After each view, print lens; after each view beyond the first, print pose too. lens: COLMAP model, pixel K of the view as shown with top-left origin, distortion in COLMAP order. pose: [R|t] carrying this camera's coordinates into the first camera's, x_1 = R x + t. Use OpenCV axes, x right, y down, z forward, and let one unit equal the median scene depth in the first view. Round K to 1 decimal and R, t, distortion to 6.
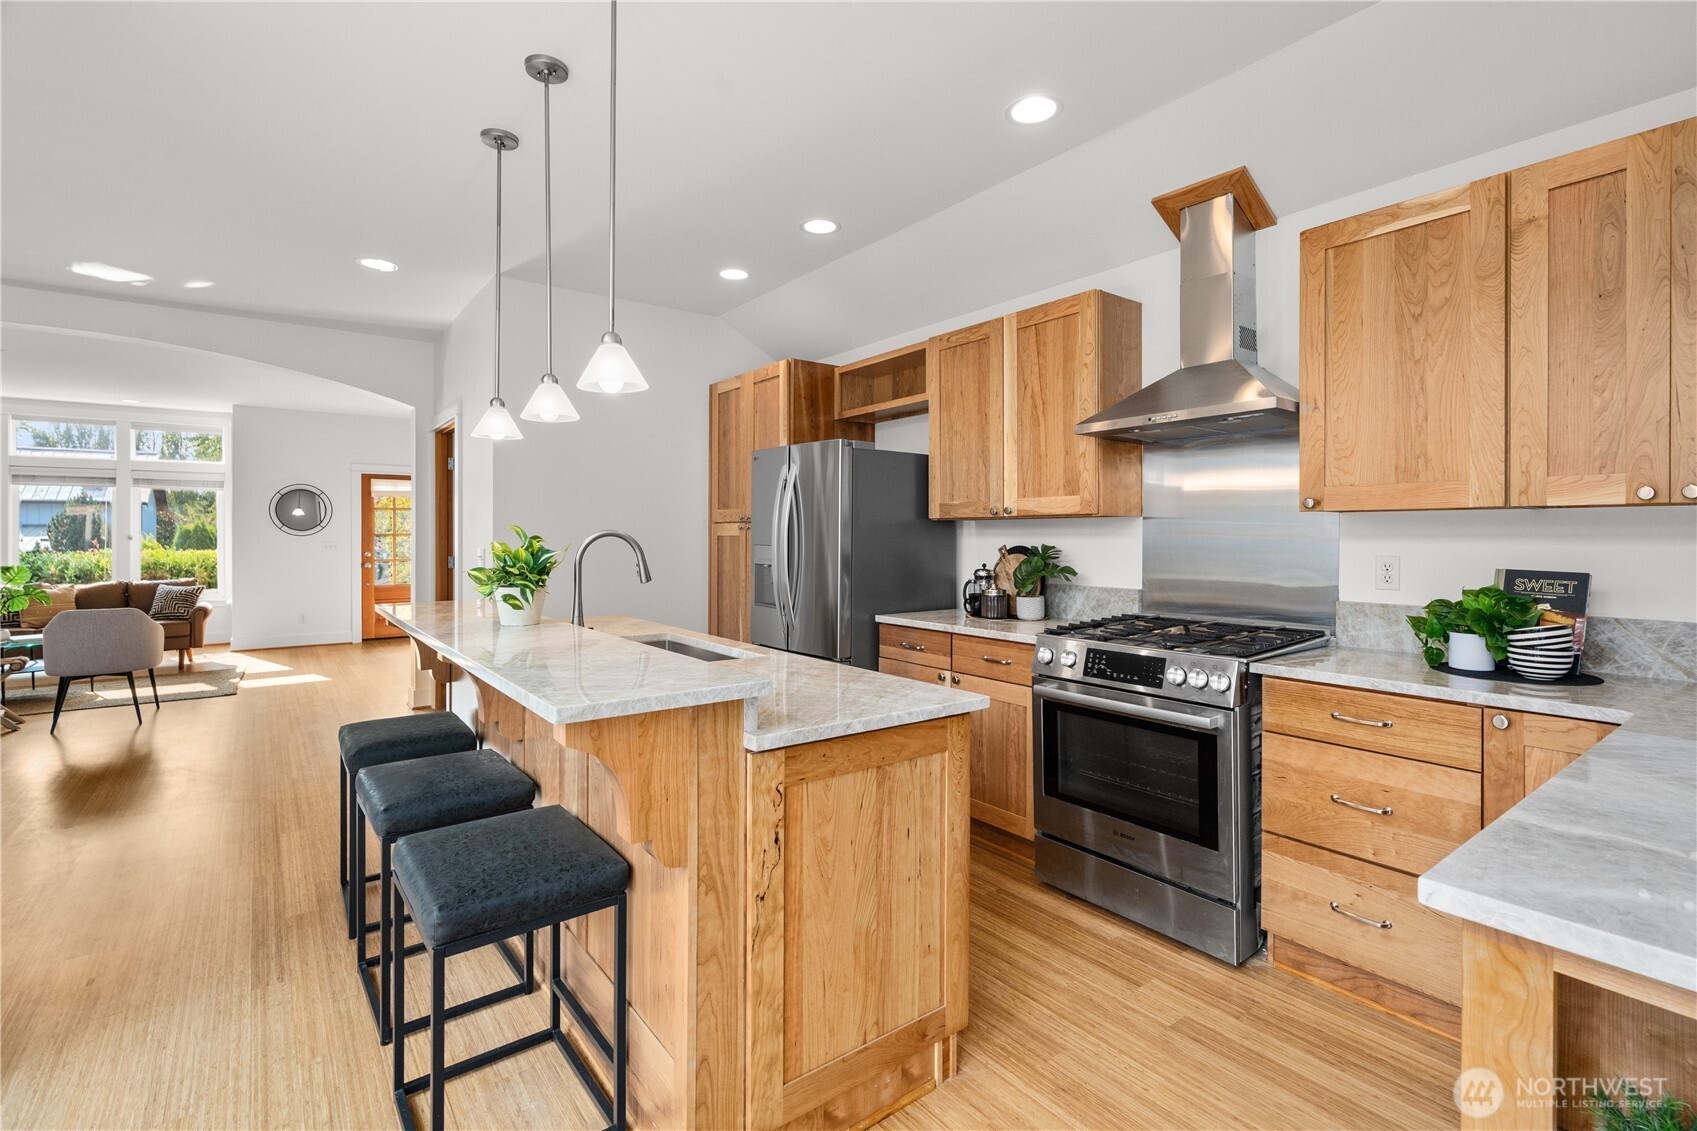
lens RADIAL K [[773.9, 0, 842.1], [0, 773.9, 537.6], [0, 0, 1]] dist [-0.000899, 0.001373]
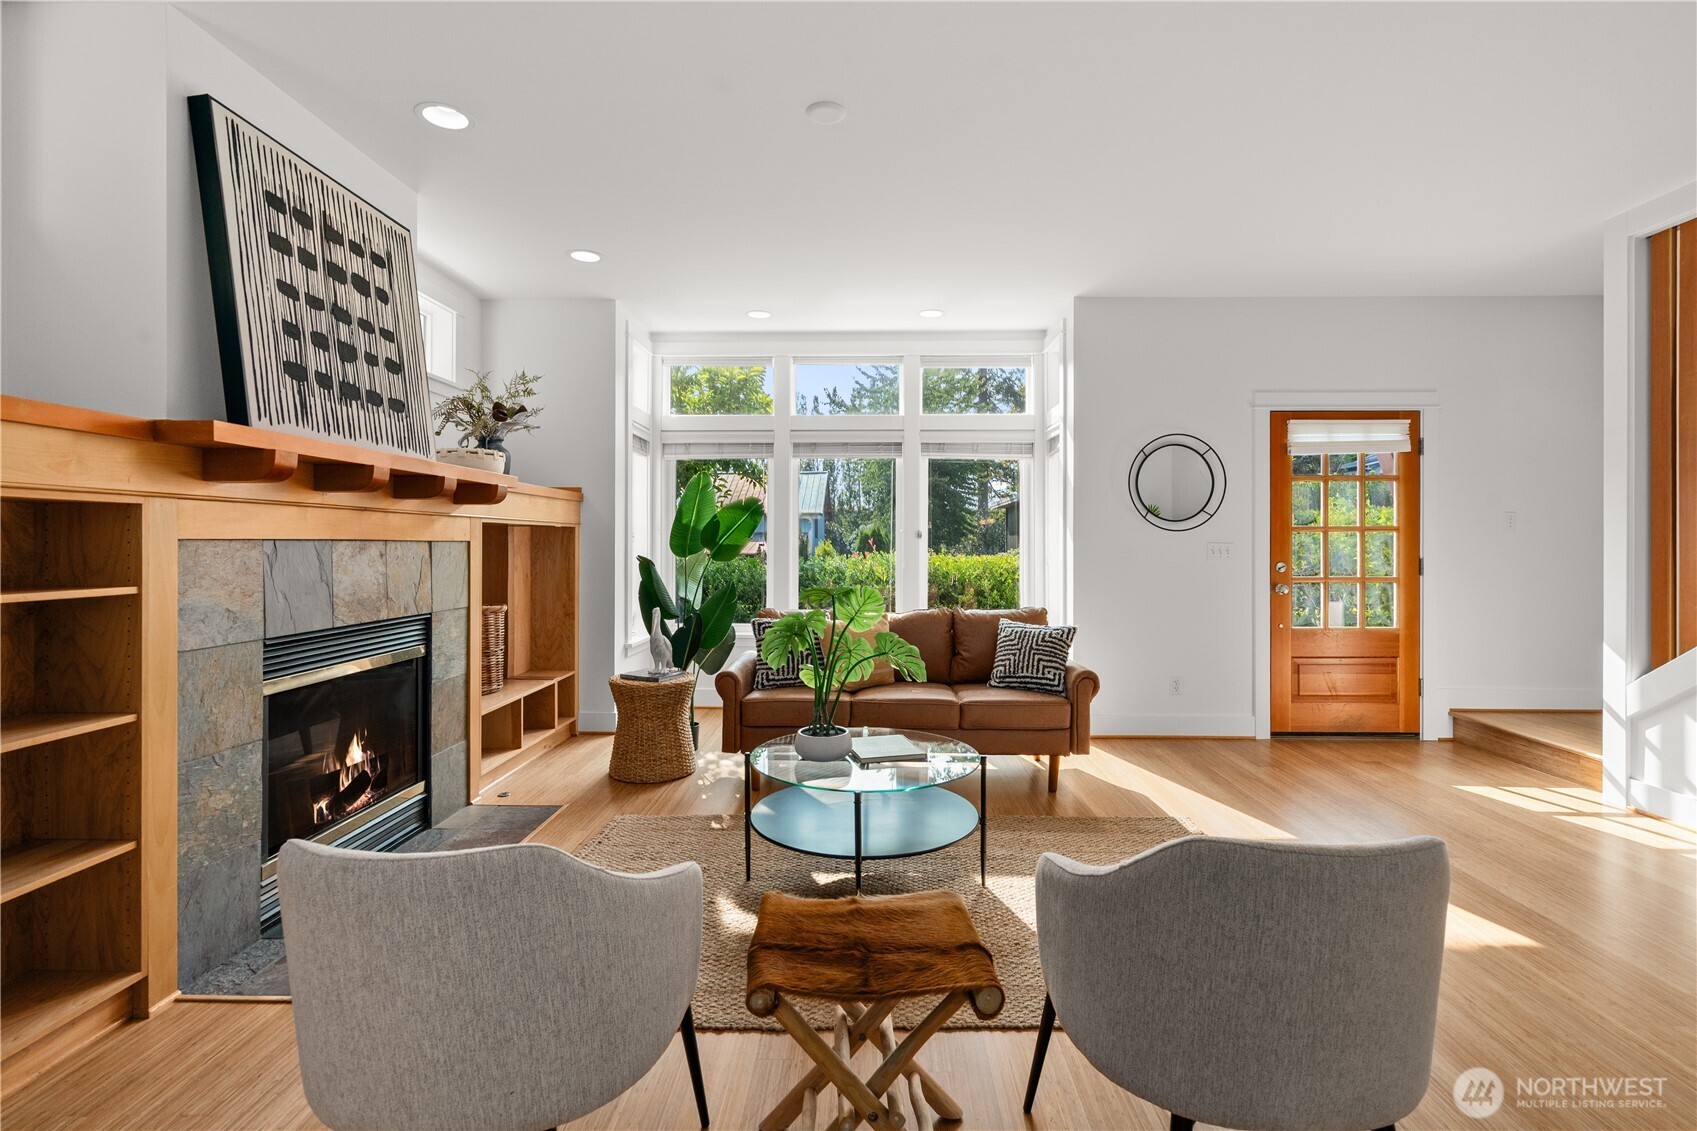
lens RADIAL K [[779.4, 0, 846.6], [0, 779.4, 544.4], [0, 0, 1]] dist [-0.002261, -0.000111]
pose [[0.788574, 0.004177, -0.614926, -1.097826], [-0.004377, 0.999990, 0.001179, 0.014842], [0.614925, 0.001762, 0.788584, 0.870594]]
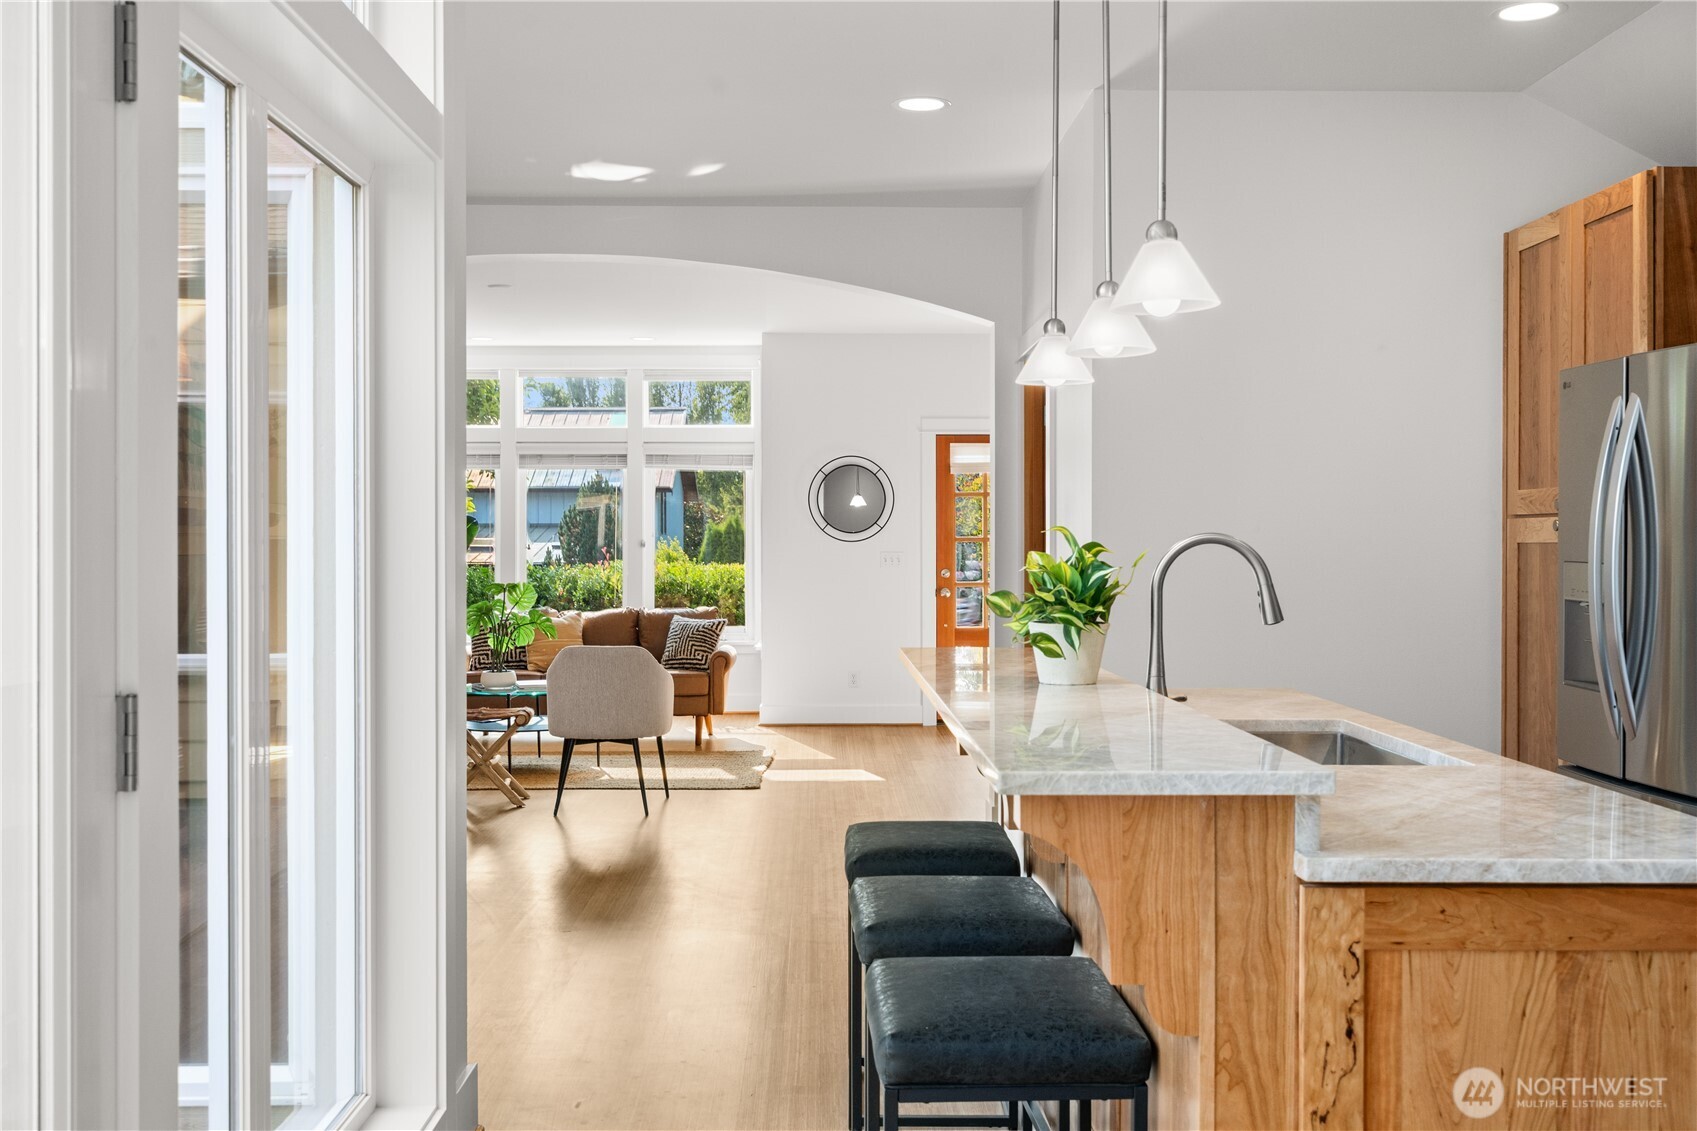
lens RADIAL K [[1695.1, 0, 848.5], [0, 1695.1, 565.5], [0, 0, 1]] dist [0.001156, 0.007750]
pose [[0.807209, 0.010069, -0.590180, 0.161551], [-0.003493, 0.999918, 0.012282, 0.000328], [0.590255, -0.007853, 0.807178, -0.138134]]
